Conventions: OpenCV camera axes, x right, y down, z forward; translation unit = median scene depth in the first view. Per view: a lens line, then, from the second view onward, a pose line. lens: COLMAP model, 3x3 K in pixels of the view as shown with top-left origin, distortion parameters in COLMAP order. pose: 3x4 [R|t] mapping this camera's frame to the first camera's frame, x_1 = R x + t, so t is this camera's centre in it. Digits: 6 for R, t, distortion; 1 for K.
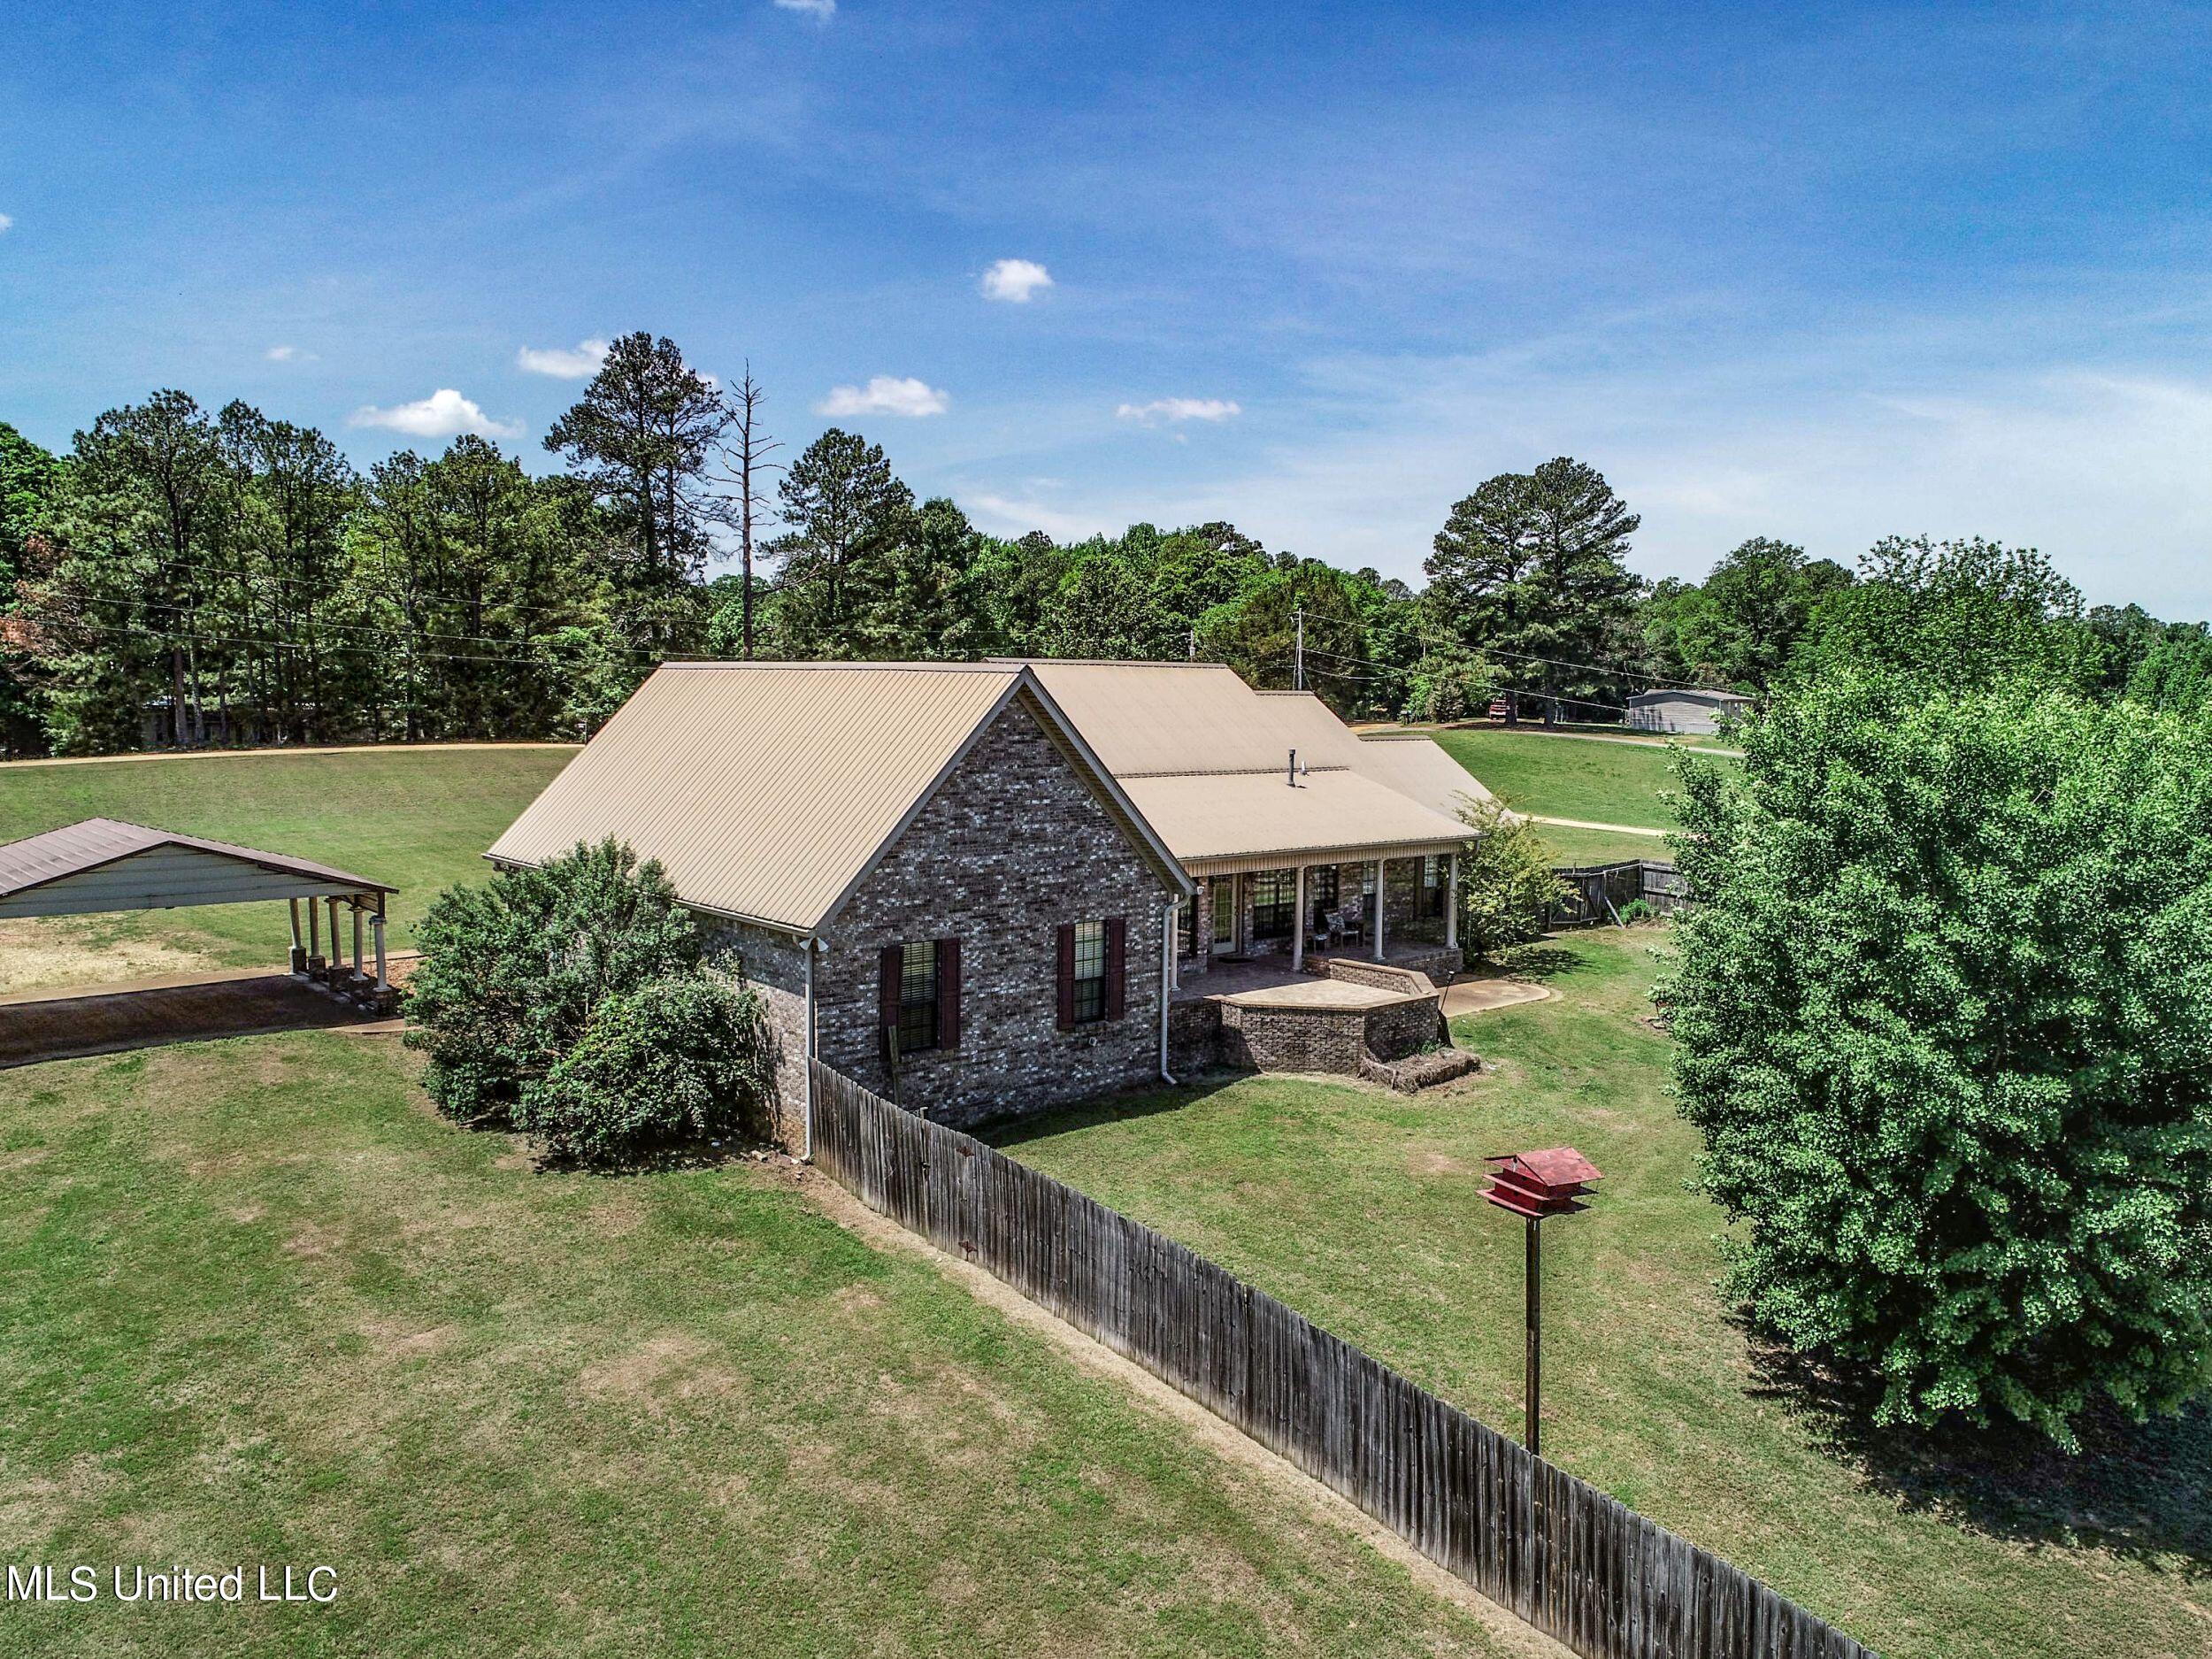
lens RADIAL K [[1682.1, 0, 1136.4], [0, 1682.1, 827.0], [0, 0, 1]] dist [0.002596, -0.001276]
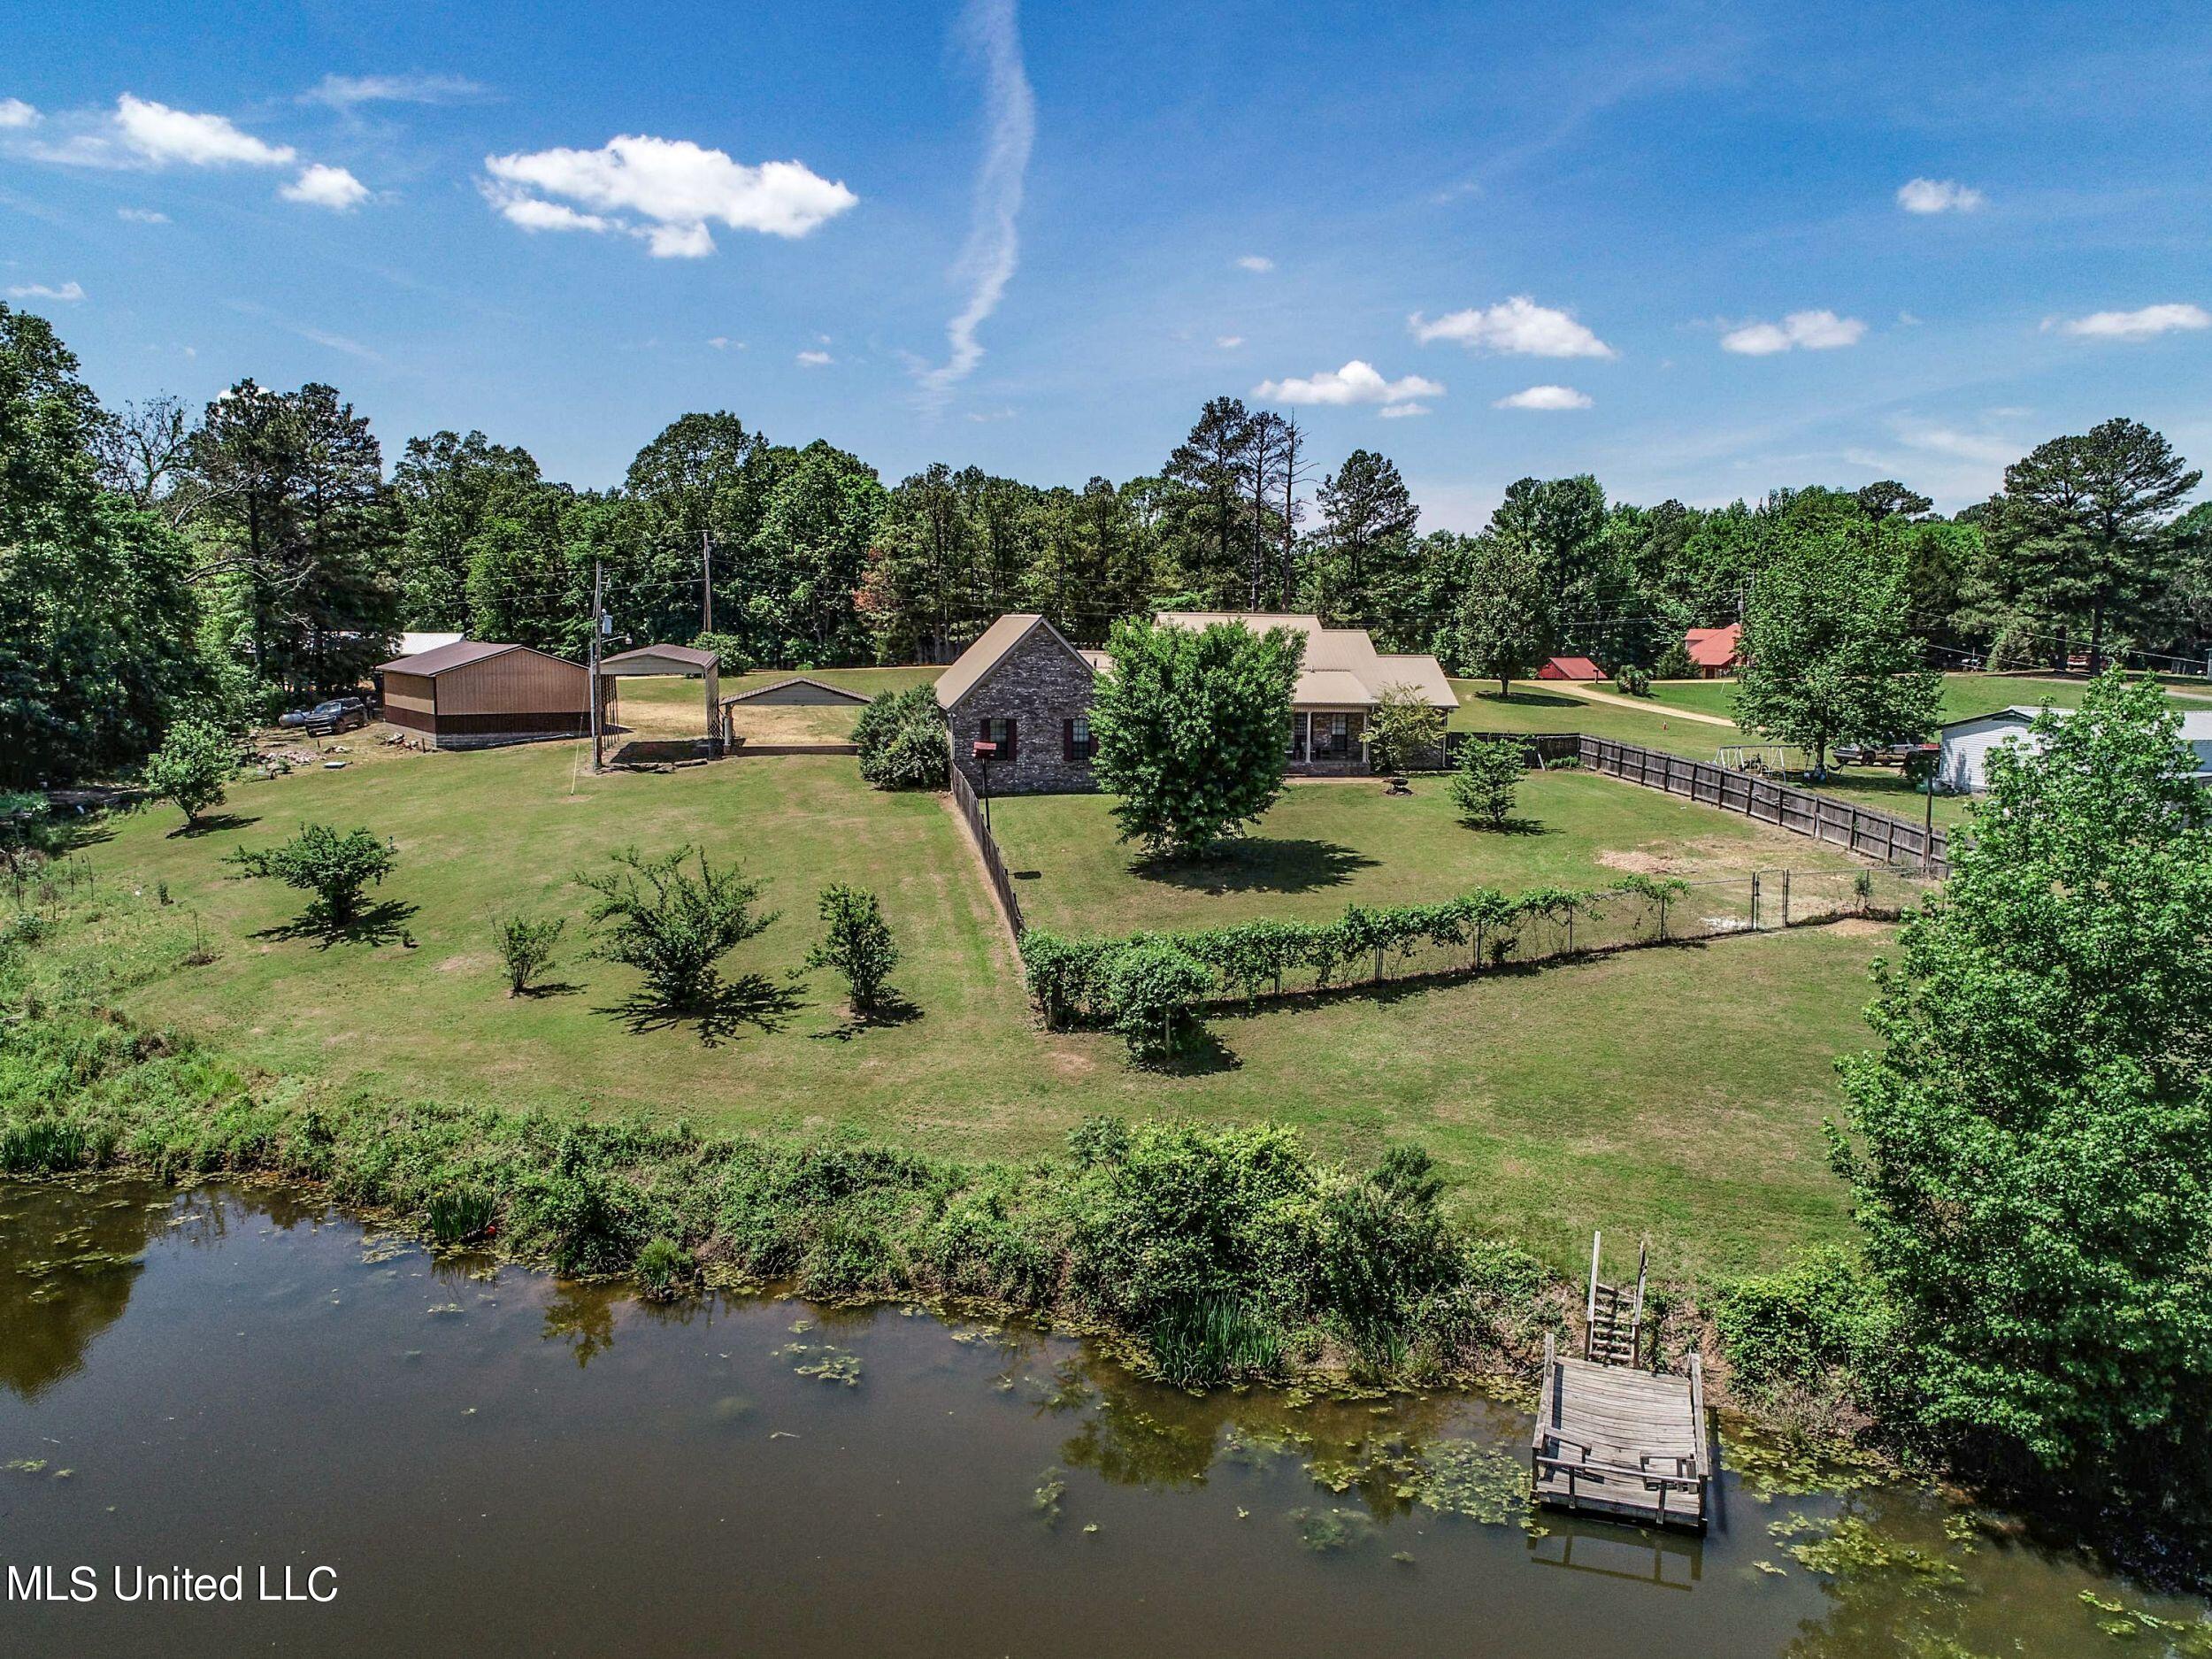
lens RADIAL K [[1636.0, 0, 1103.6], [0, 1636.0, 872.2], [0, 0, 1]] dist [-0.000212, -0.005746]
pose [[0.859744, 0.077216, -0.504854, 1.241255], [-0.047983, 0.996345, 0.070675, 0.109765], [0.508466, -0.036538, 0.860306, -1.076441]]
